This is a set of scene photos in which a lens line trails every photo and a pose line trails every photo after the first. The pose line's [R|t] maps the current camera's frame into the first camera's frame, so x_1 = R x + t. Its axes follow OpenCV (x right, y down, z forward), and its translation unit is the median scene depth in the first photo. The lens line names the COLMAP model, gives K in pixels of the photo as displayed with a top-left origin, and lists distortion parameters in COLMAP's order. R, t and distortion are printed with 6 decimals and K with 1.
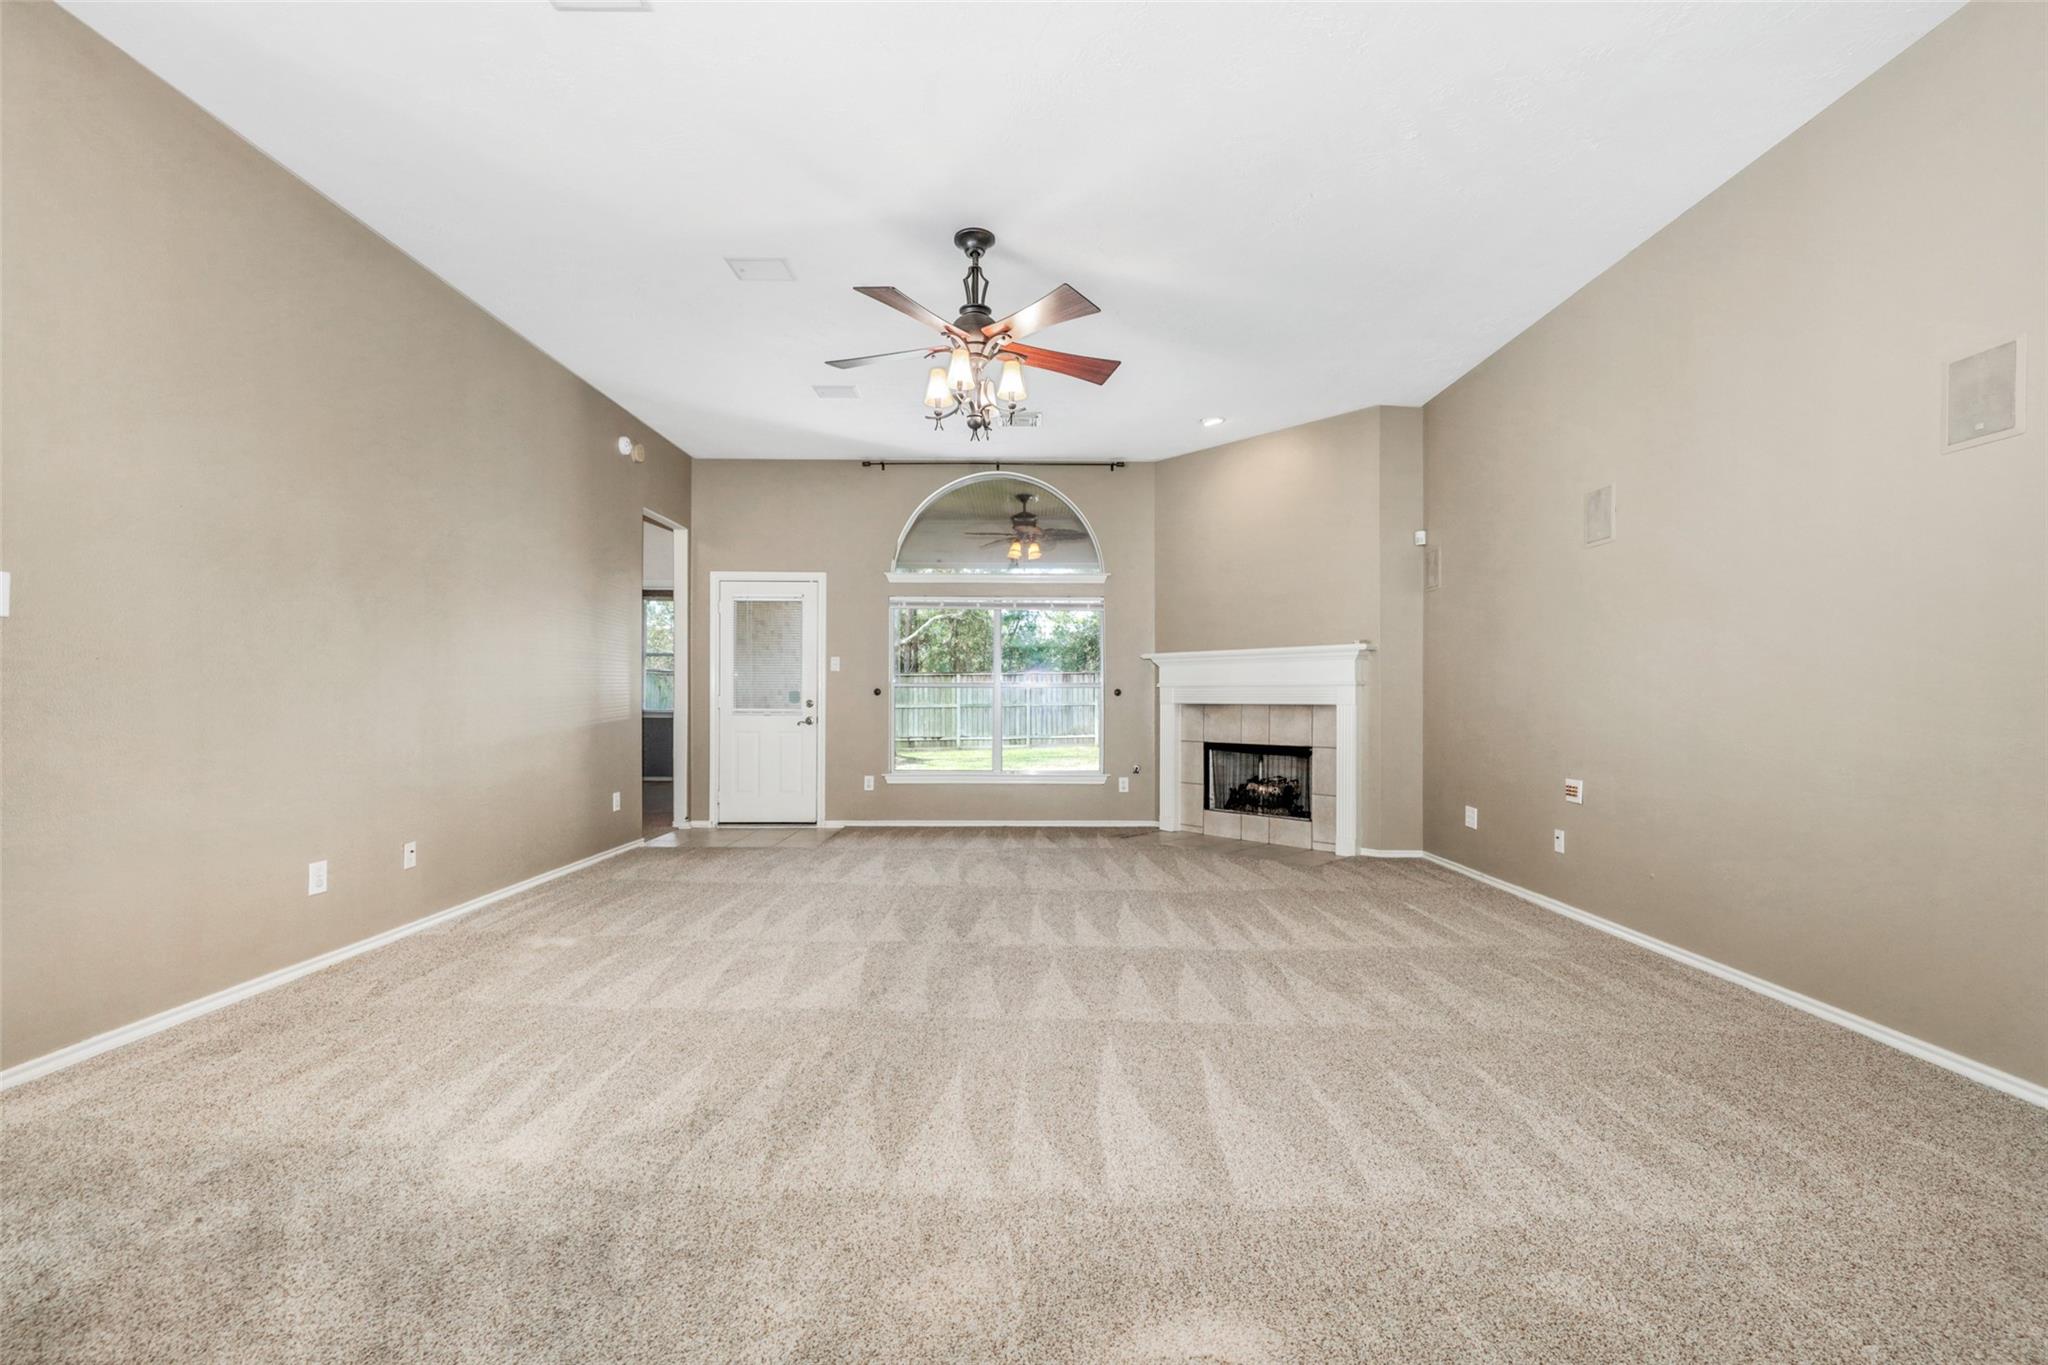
lens RADIAL K [[848.8, 0, 1023.7], [0, 848.8, 691.9], [0, 0, 1]] dist [0.000077, -0.000010]
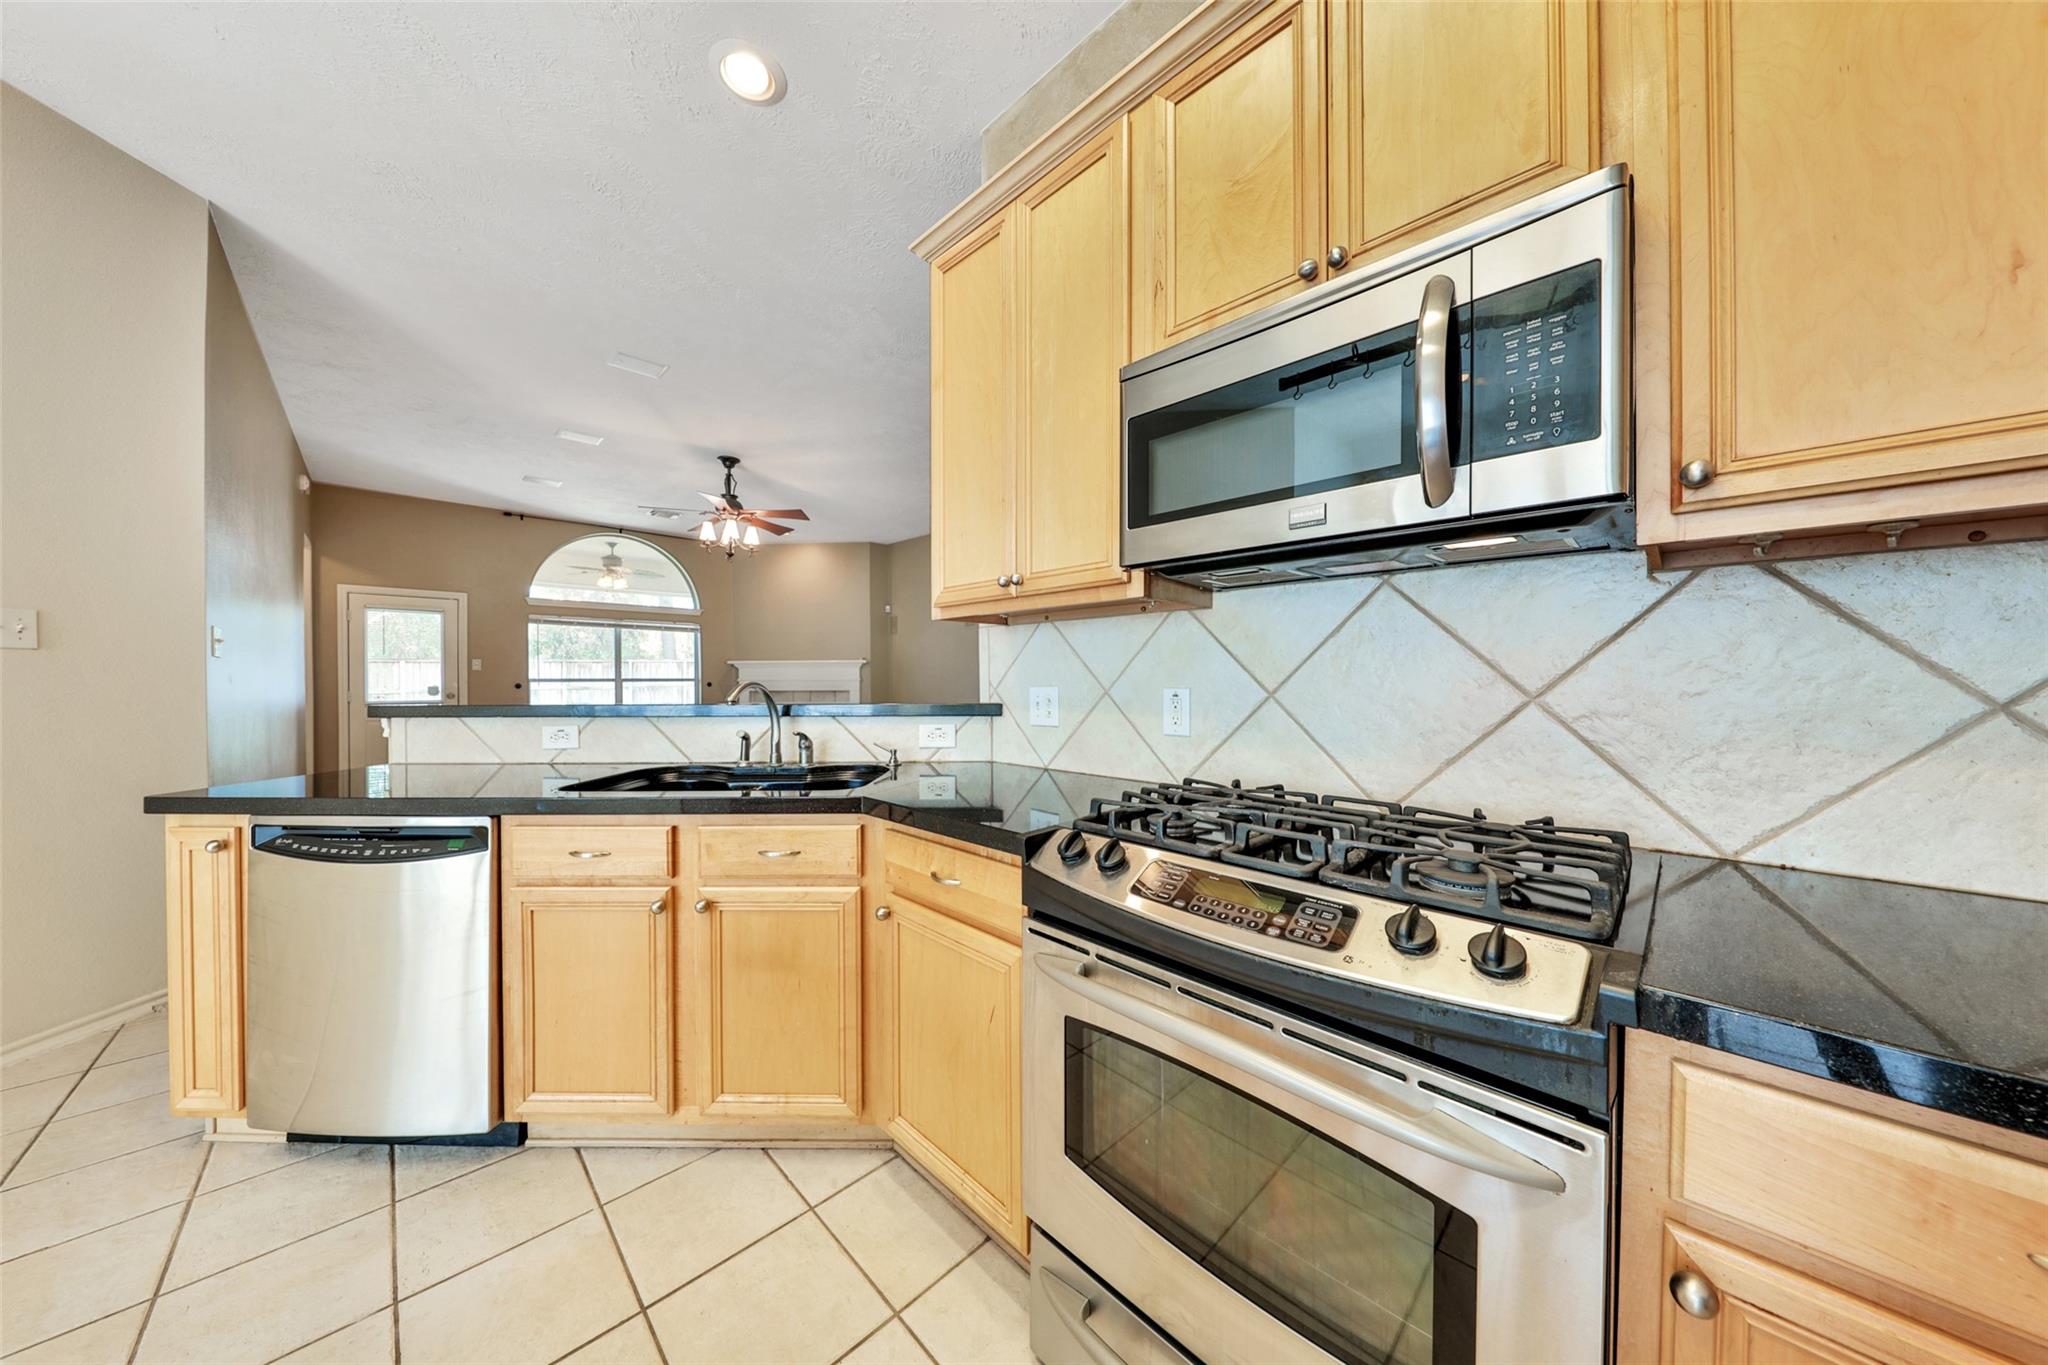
lens RADIAL K [[648.4, 0, 1026.2], [0, 648.4, 681.0], [0, 0, 1]] dist [-0.002270, -0.000076]
pose [[0.710848, -0.007131, 0.703310, -0.326613], [0.000379, 0.999952, 0.009756, -0.017895], [-0.703346, -0.006669, 0.710817, -0.289828]]
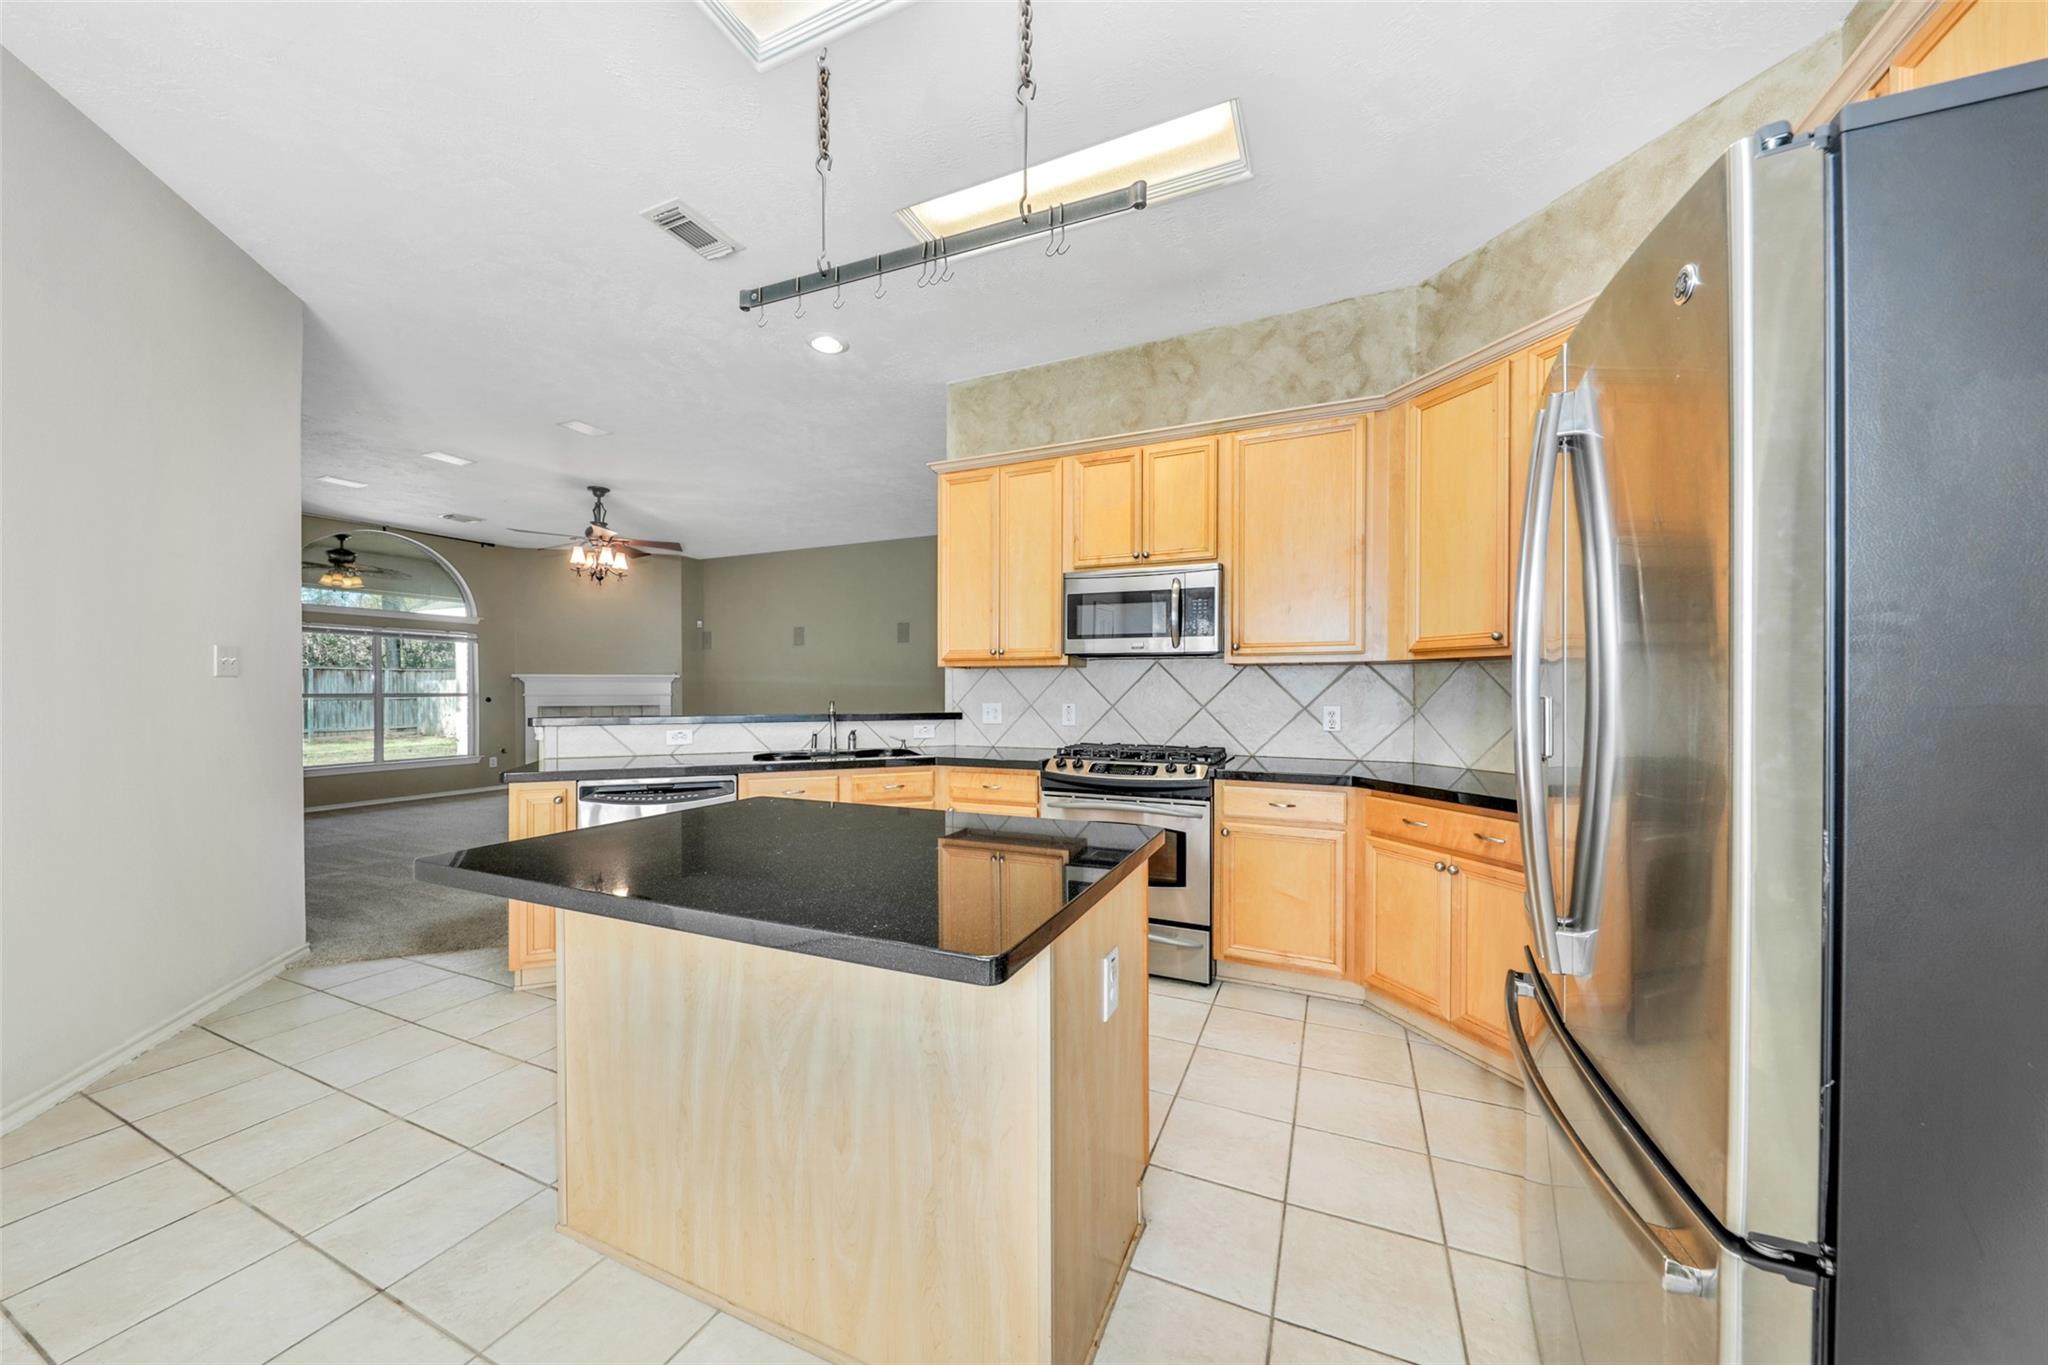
lens RADIAL K [[703.7, 0, 1027.4], [0, 703.7, 691.6], [0, 0, 1]] dist [-0.000238, -0.000247]
pose [[0.402968, -0.003946, 0.915205, -0.637595], [-0.005113, 0.999965, 0.006563, -0.025814], [-0.915200, -0.007324, 0.402934, -0.351996]]
